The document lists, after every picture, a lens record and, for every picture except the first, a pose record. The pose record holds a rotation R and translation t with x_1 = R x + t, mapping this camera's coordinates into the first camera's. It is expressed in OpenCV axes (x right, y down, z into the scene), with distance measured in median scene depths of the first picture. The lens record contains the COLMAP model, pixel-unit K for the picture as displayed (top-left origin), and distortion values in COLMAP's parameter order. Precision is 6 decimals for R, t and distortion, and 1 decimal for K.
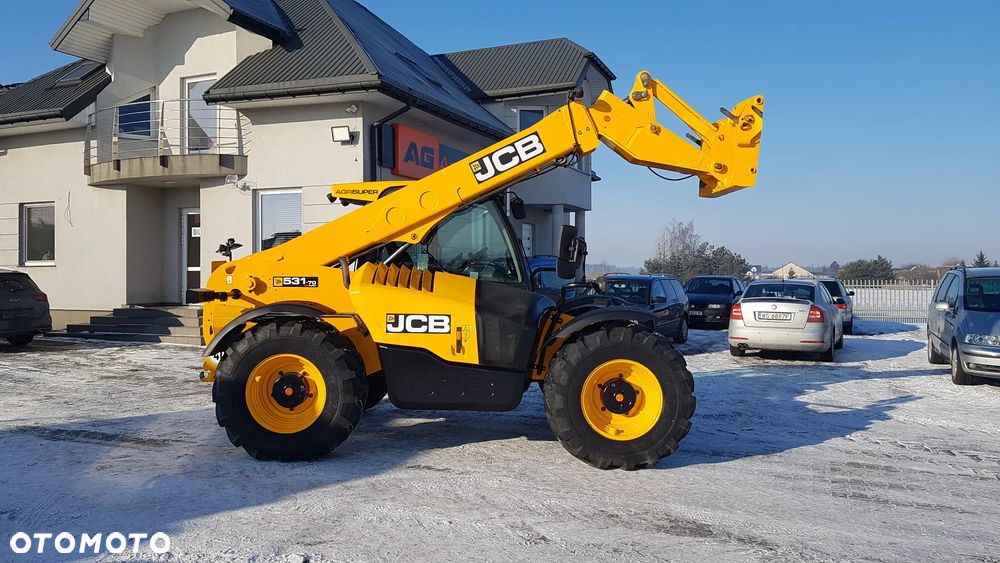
lens RADIAL K [[766.5, 0, 503.1], [0, 766.5, 283.6], [0, 0, 1]] dist [0.085848, -0.137712]
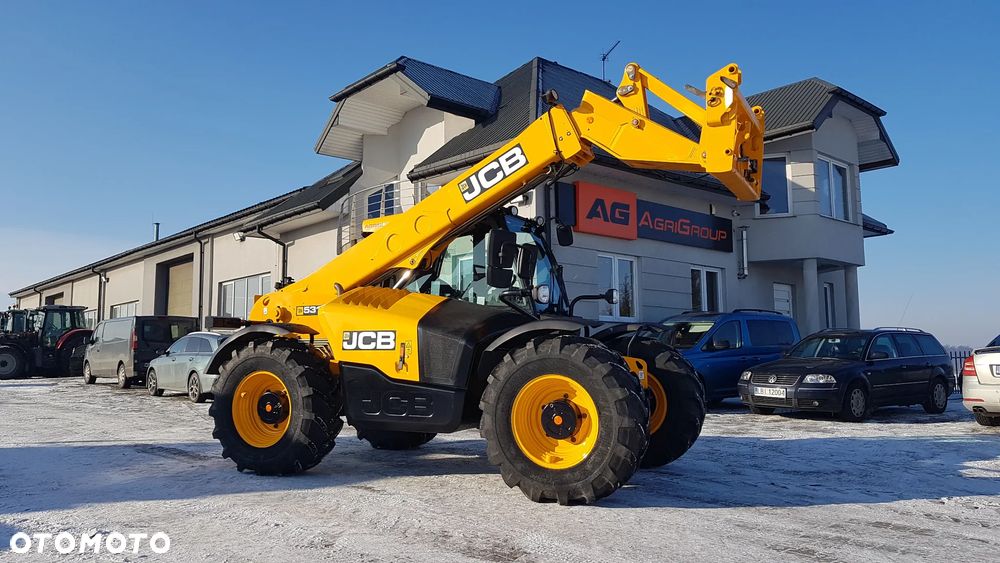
lens RADIAL K [[771.3, 0, 473.5], [0, 771.3, 281.7], [0, 0, 1]] dist [0.085270, -0.142185]
pose [[0.906618, -0.048768, -0.419125, 0.385688], [0.003210, 0.994067, -0.108721, 0.076013], [0.421941, 0.097223, 0.901395, 0.131373]]
